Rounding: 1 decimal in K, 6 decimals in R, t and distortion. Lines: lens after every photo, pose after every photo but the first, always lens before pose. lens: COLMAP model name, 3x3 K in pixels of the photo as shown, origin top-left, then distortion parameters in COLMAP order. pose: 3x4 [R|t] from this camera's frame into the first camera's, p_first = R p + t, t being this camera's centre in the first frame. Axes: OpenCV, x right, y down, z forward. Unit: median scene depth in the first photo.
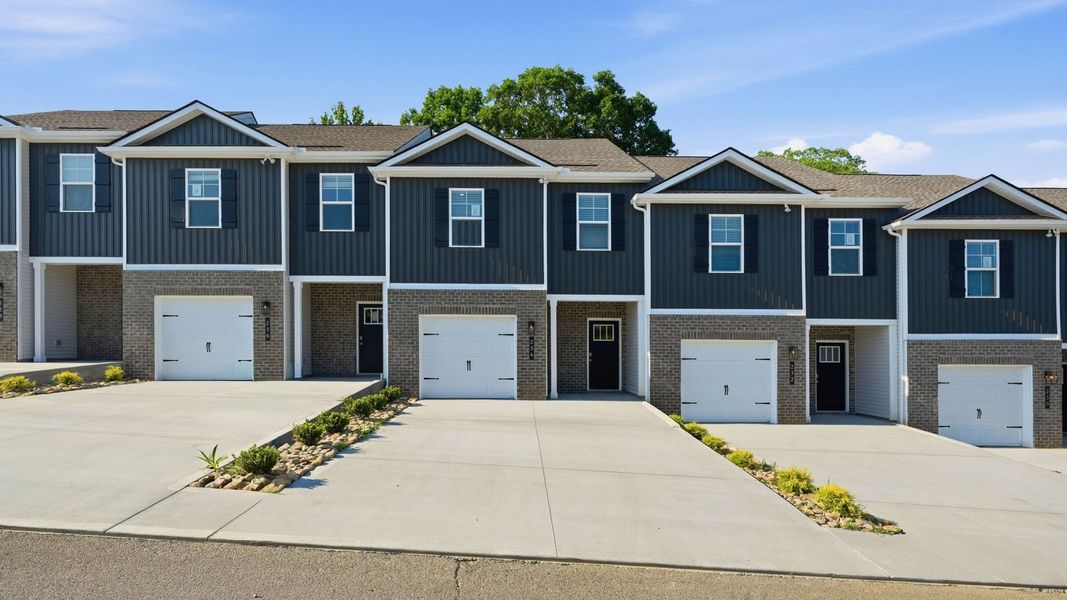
lens RADIAL K [[620.4, 0, 533.5], [0, 620.4, 300.0], [0, 0, 1]] dist [-0.000234, 0.000376]
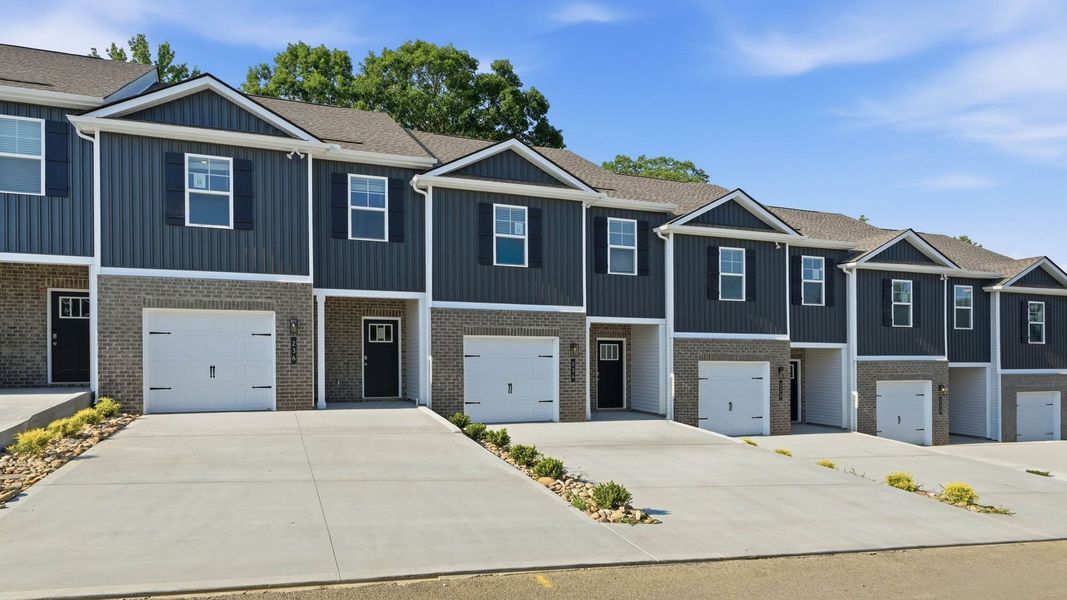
lens RADIAL K [[685.2, 0, 533.4], [0, 685.2, 279.3], [0, 0, 1]] dist [0.000513, 0.000002]
pose [[0.929852, 0.040143, 0.365738, -0.458359], [-0.035463, 0.999181, -0.019510, -0.044038], [-0.366221, 0.005171, 0.930514, -0.010073]]
